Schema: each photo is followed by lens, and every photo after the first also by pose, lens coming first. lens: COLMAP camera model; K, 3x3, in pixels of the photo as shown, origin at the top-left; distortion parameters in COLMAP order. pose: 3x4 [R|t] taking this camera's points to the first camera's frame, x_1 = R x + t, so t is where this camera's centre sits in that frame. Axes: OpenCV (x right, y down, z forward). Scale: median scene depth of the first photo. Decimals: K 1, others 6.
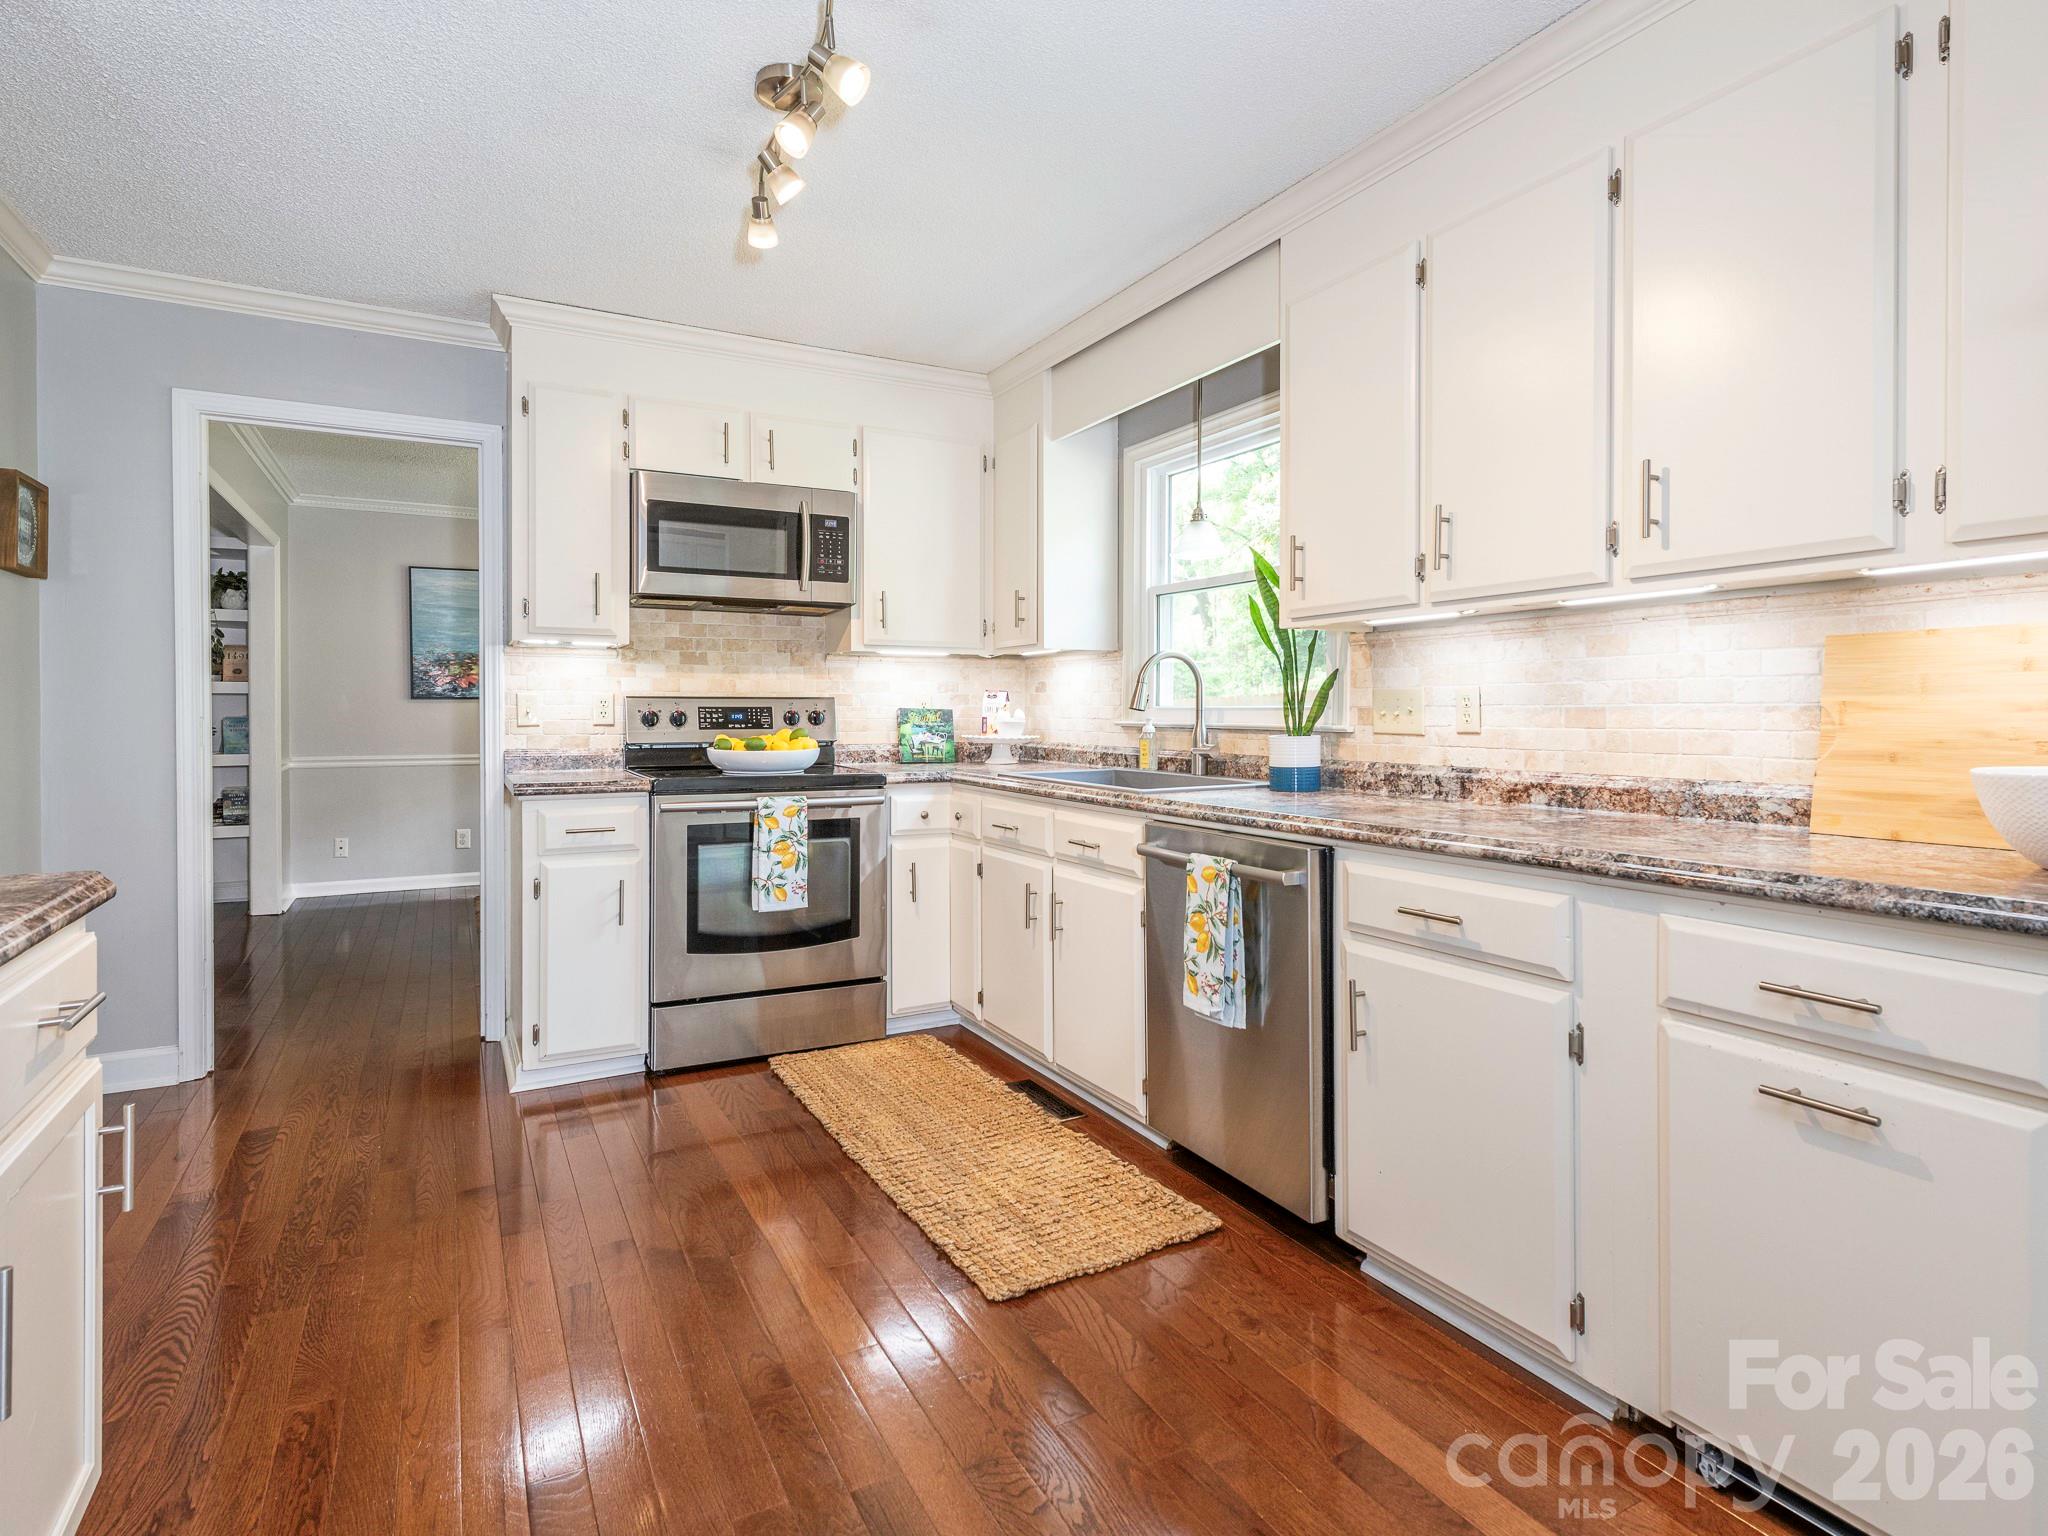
lens RADIAL K [[1086.7, 0, 1034.9], [0, 1086.7, 716.7], [0, 0, 1]] dist [0.017952, -0.008600]
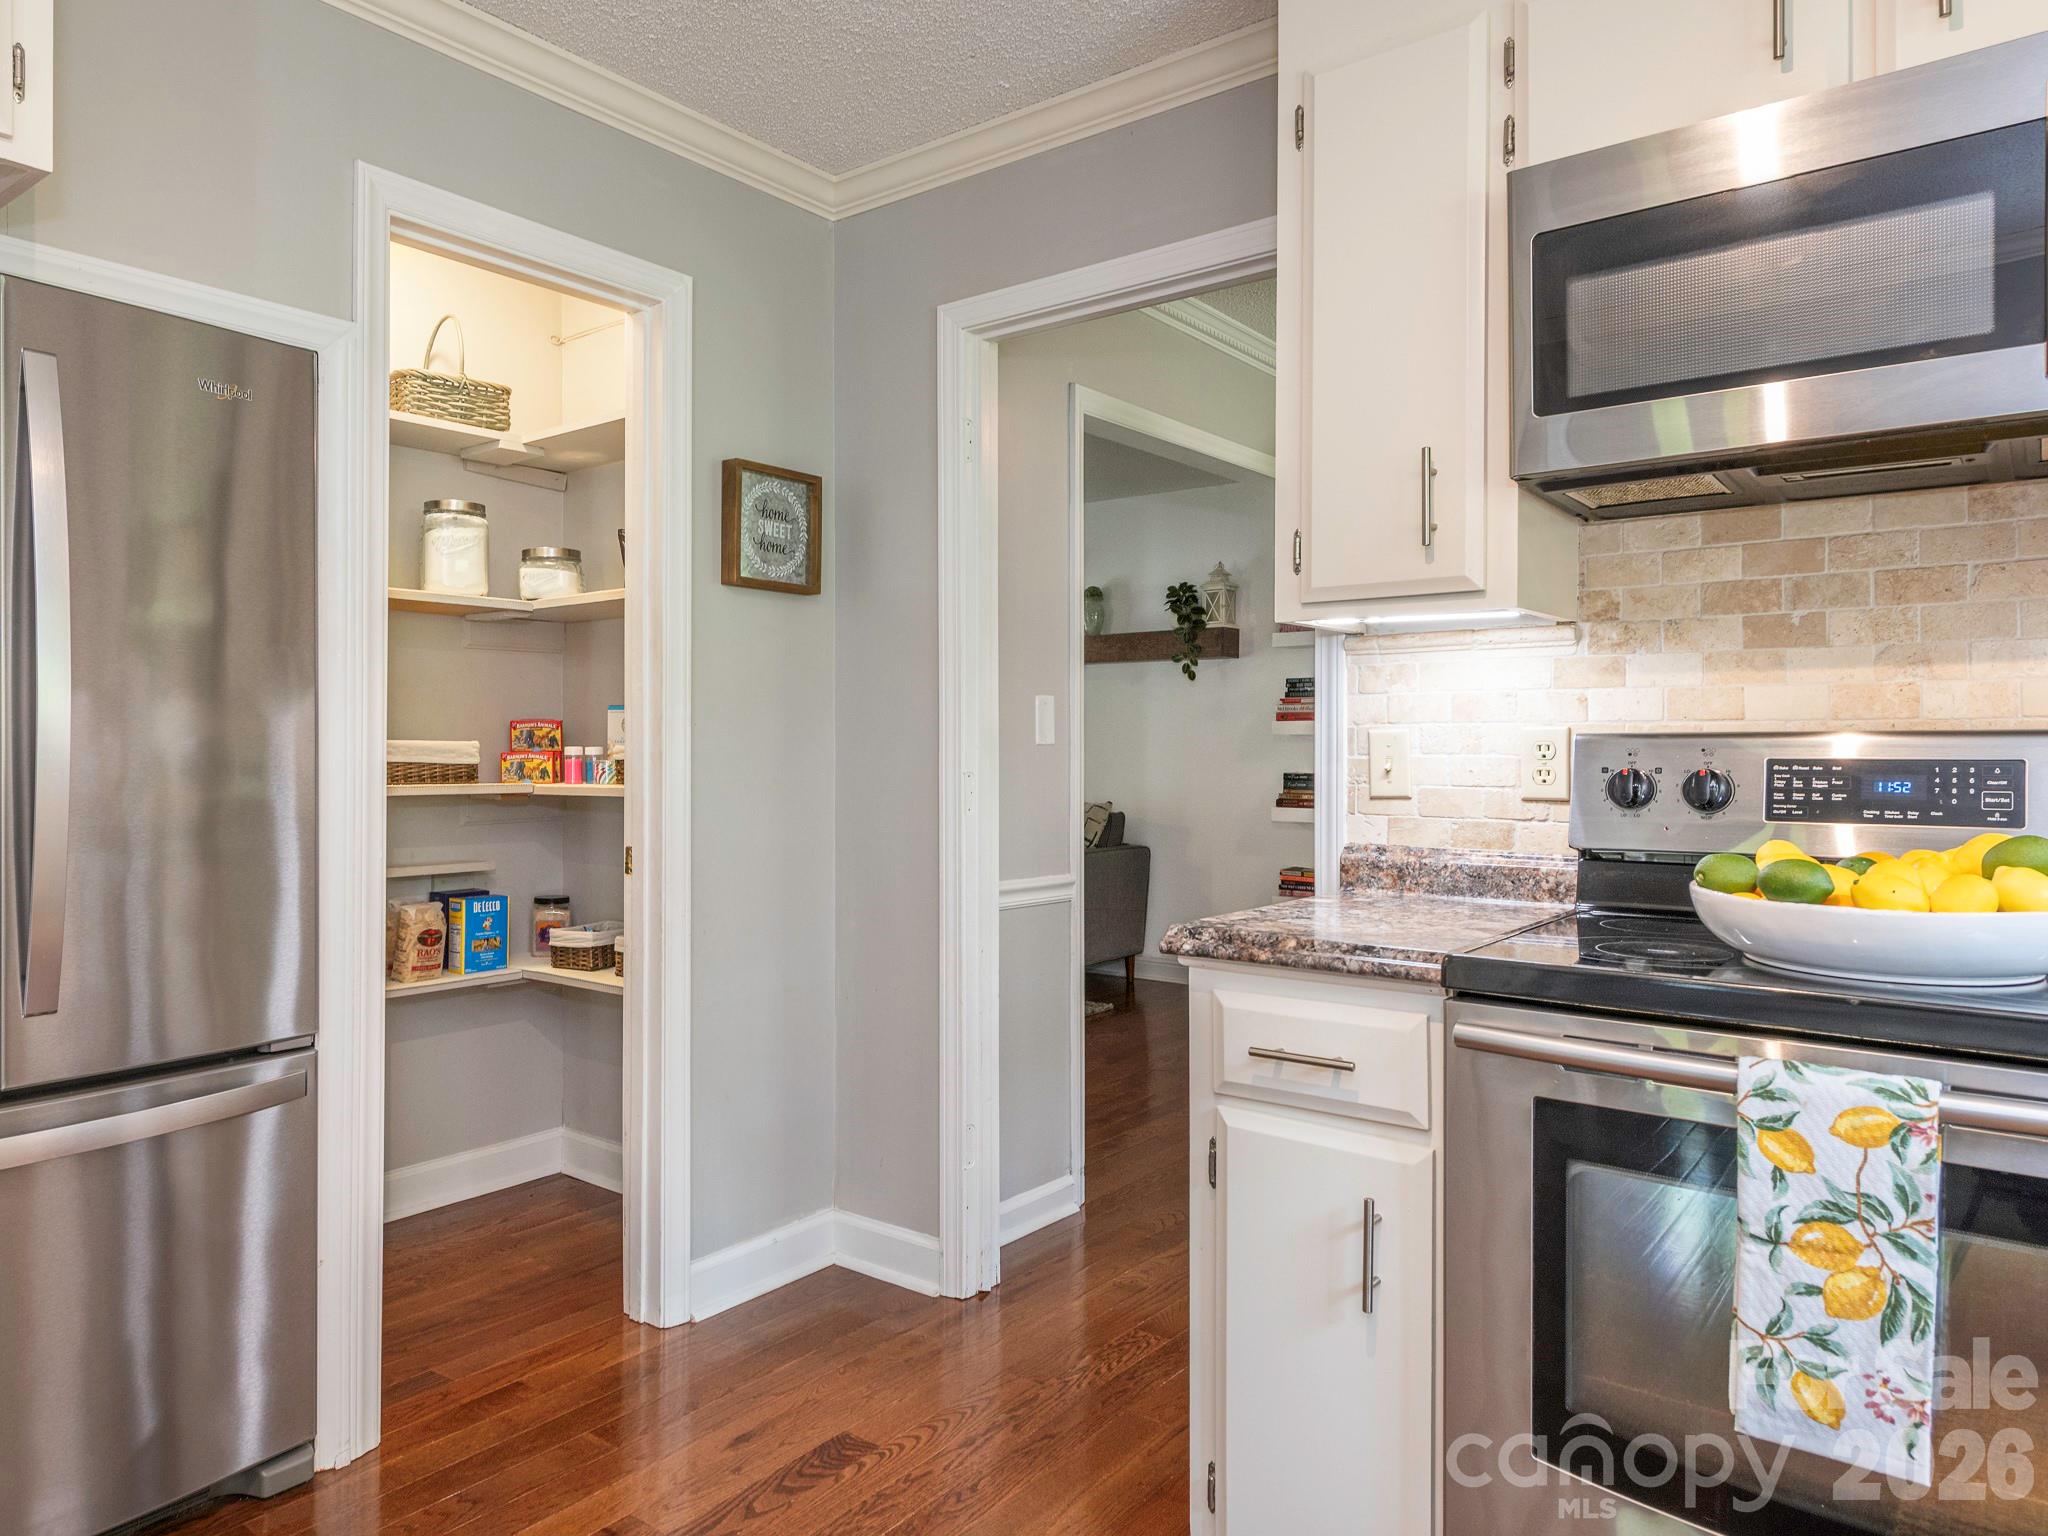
lens RADIAL K [[1368.7, 0, 888.4], [0, 1368.7, 742.2], [0, 0, 1]] dist [0.010786, -0.010818]
pose [[0.360598, -0.005510, -0.932705, 0.024148], [-0.003691, 0.999966, -0.007334, -0.011997], [0.932714, 0.006088, 0.360565, 0.630900]]
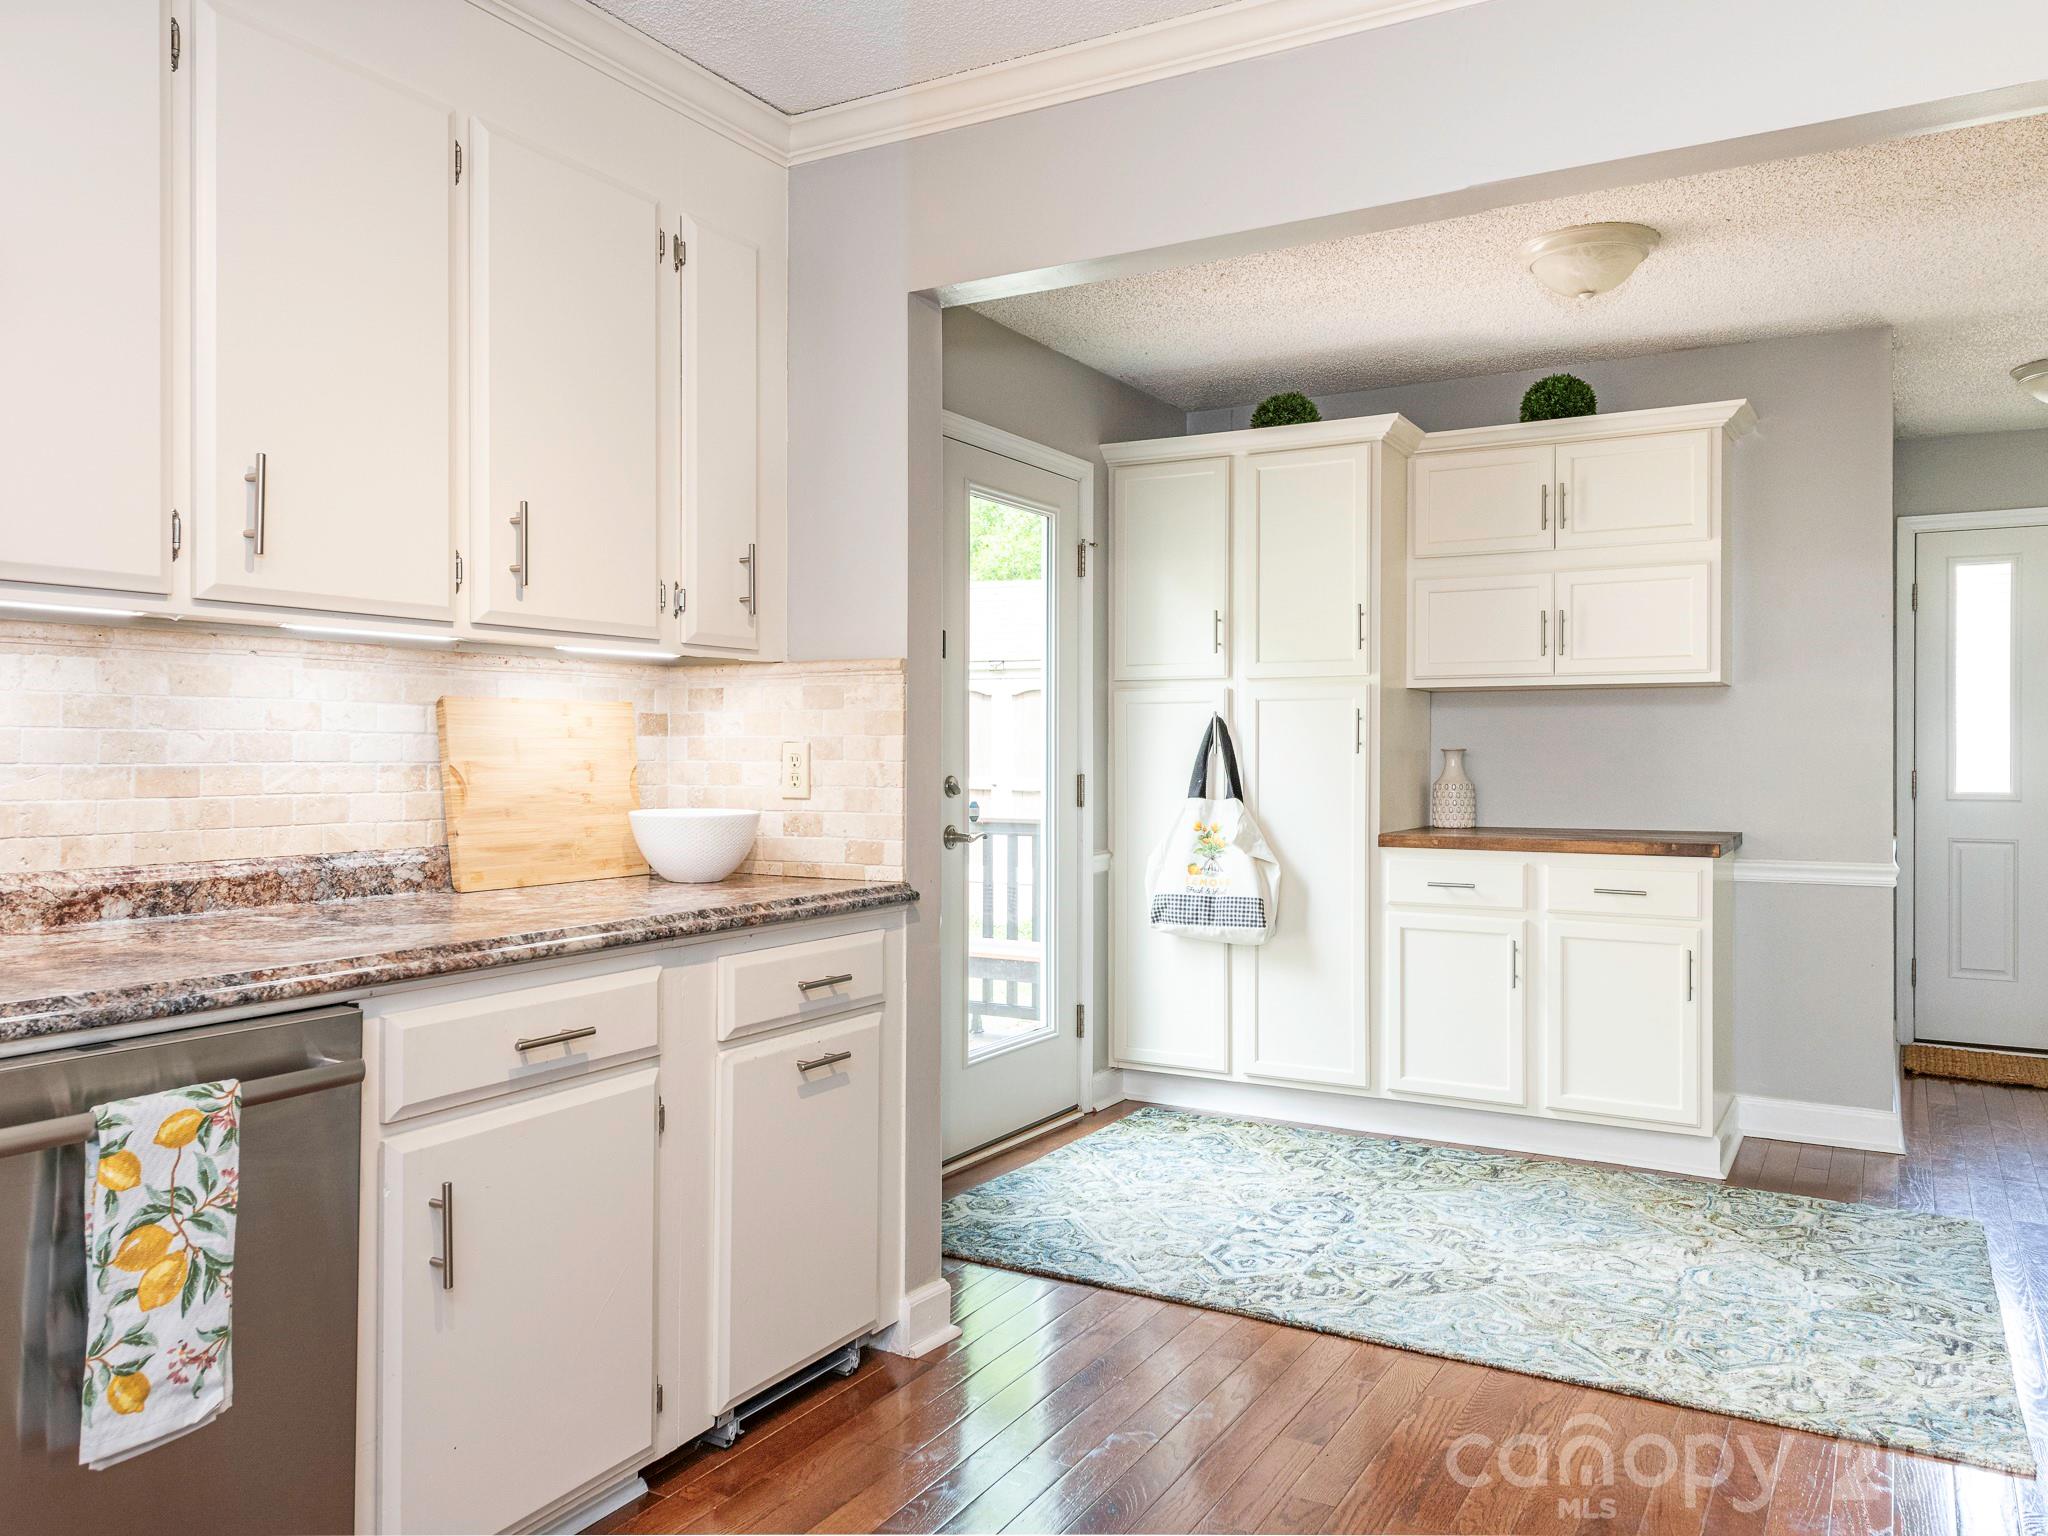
lens RADIAL K [[1467.1, 0, 1039.8], [0, 1467.1, 753.1], [0, 0, 1]] dist [0.025587, -0.018755]
pose [[-0.524915, -0.002315, 0.851152, -0.409796], [-0.001773, 0.999997, 0.001626, -0.014197], [-0.851153, -0.000656, -0.524917, 0.717422]]
